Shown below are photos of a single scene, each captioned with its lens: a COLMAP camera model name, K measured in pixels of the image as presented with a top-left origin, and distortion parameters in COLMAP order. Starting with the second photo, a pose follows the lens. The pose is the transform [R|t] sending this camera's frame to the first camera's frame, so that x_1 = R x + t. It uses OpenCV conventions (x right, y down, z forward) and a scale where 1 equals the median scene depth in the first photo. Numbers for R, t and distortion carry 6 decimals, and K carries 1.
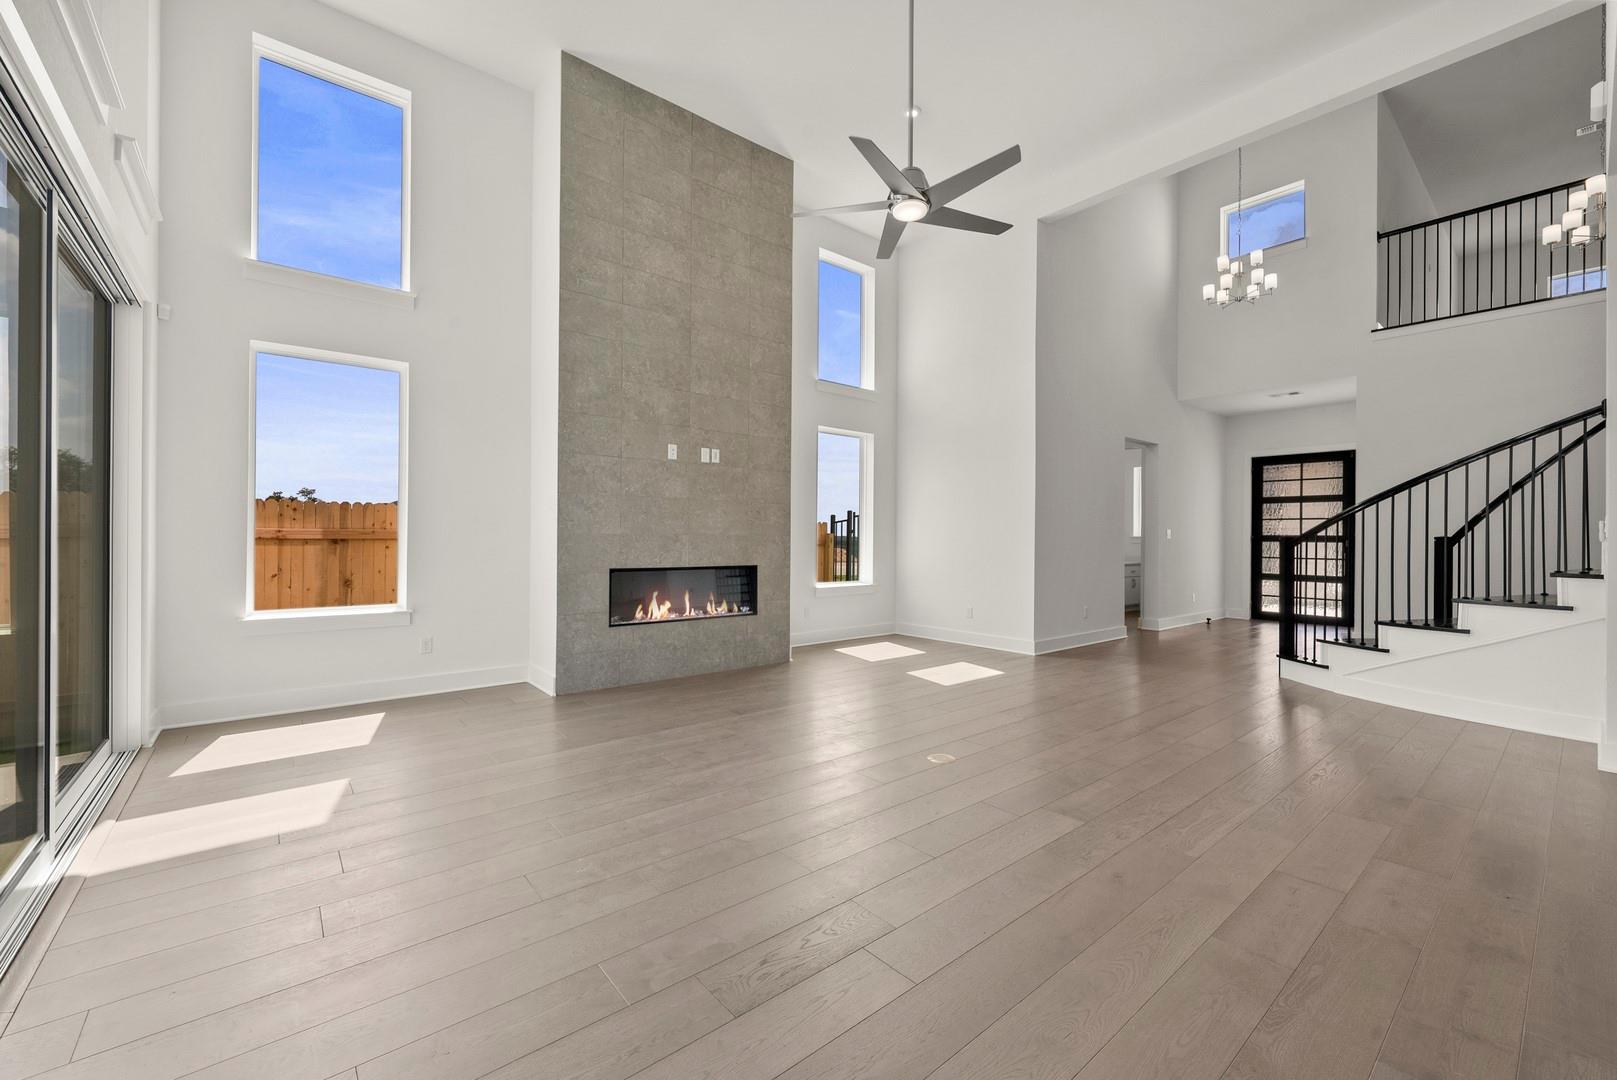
lens RADIAL K [[644.2, 0, 797.7], [0, 644.2, 533.4], [0, 0, 1]] dist [-0.002522, -0.000020]
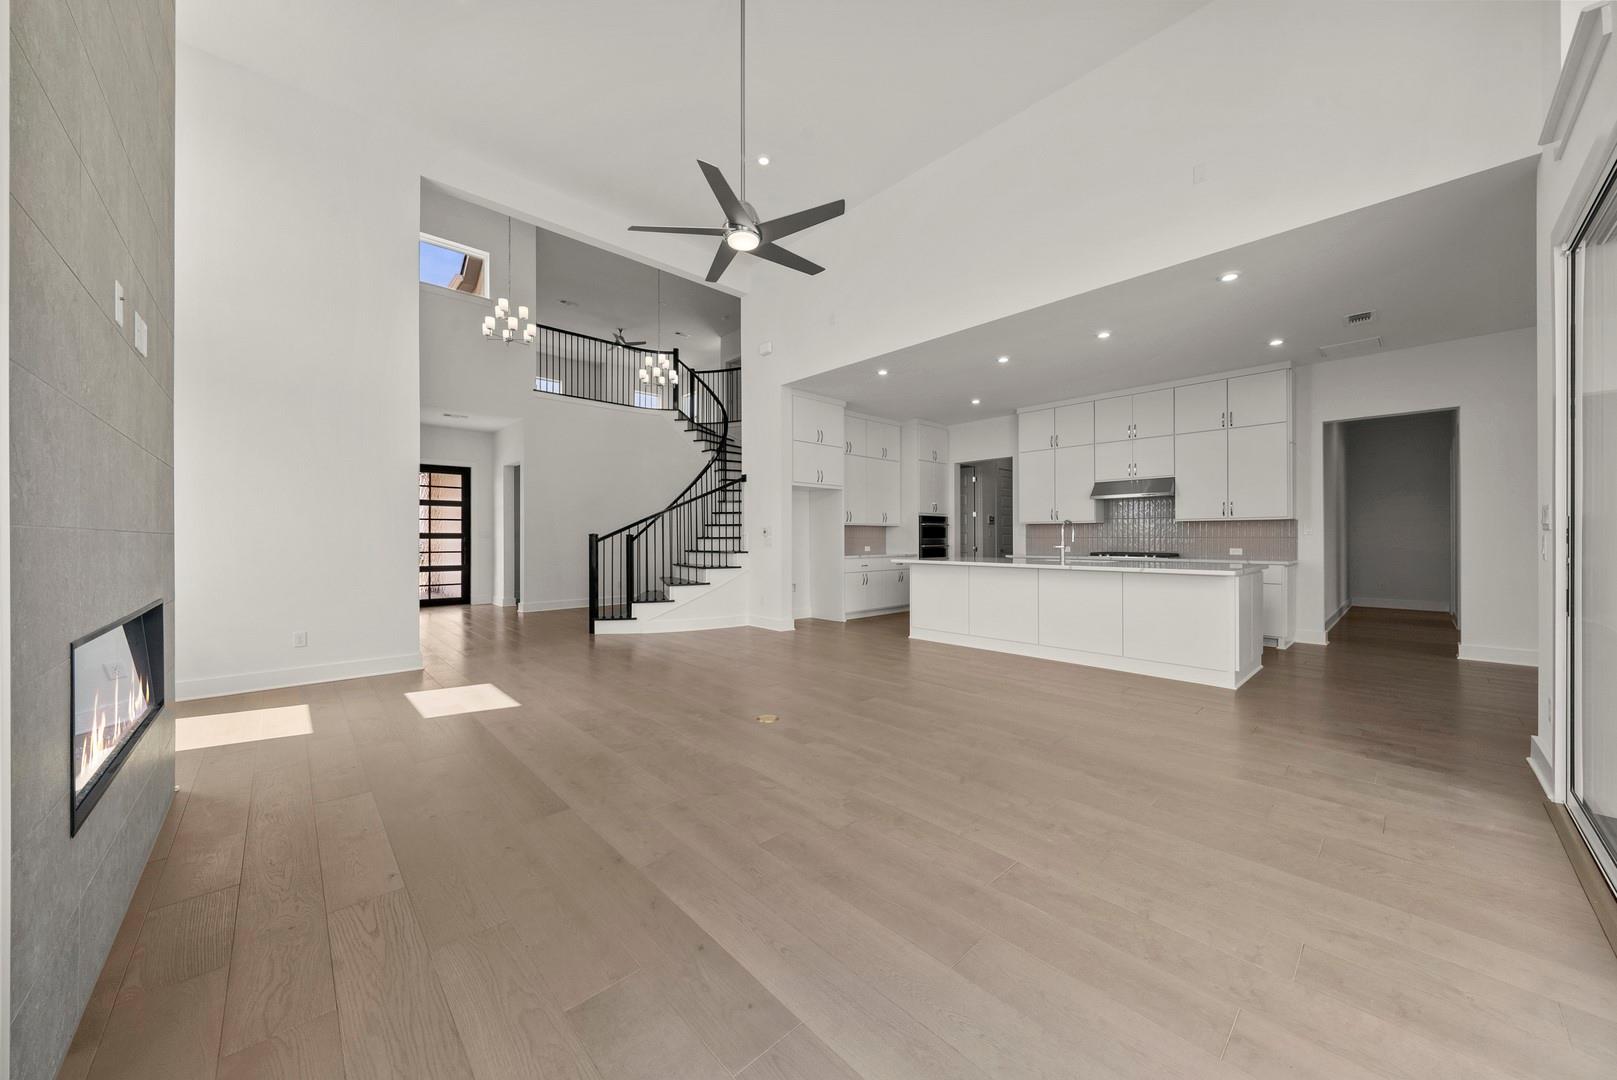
lens RADIAL K [[566.0, 0, 808.1], [0, 566.0, 533.8], [0, 0, 1]] dist [0.001198, 0.000010]
pose [[-0.060020, -0.002924, 0.998193, -0.374808], [-0.001545, 0.999995, 0.002836, 0.000144], [-0.998196, -0.001372, -0.060024, 0.438354]]
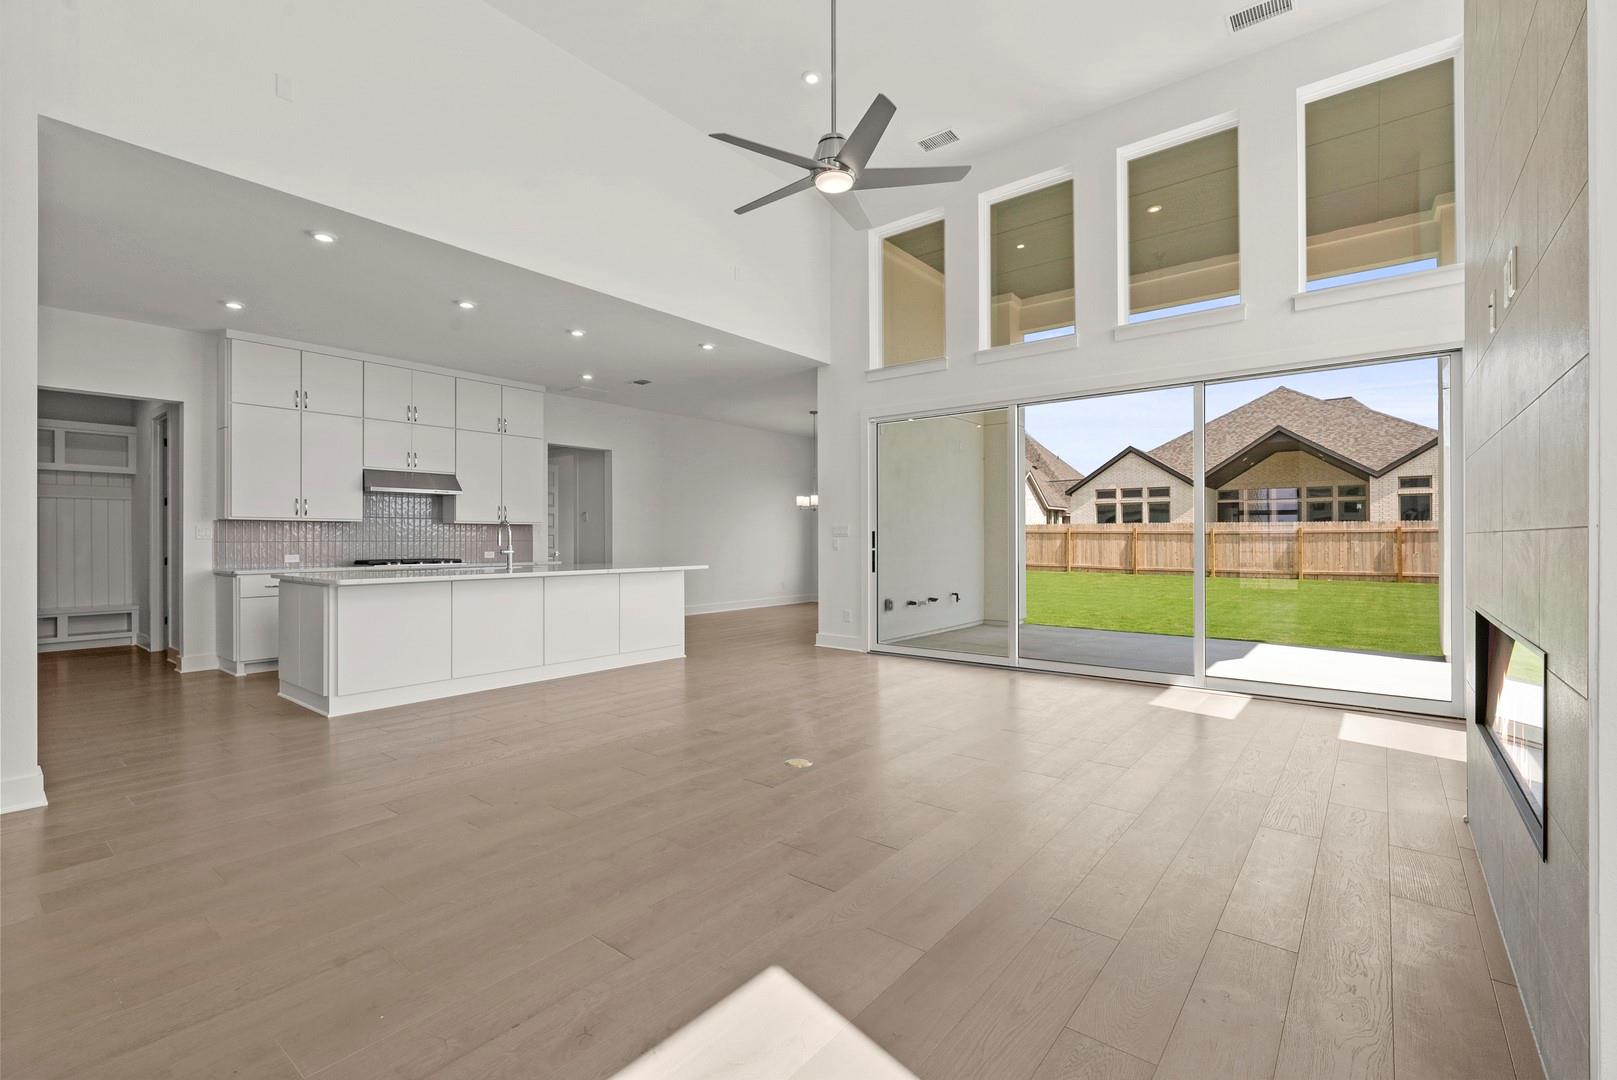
lens RADIAL K [[720.5, 0, 804.5], [0, 720.5, 540.5], [0, 0, 1]] dist [-0.004071, -0.000199]
pose [[-0.977606, -0.003451, -0.210415, 0.189214], [-0.003483, 0.999994, -0.000221, 0.005402], [0.210414, 0.000517, -0.977612, 0.915229]]
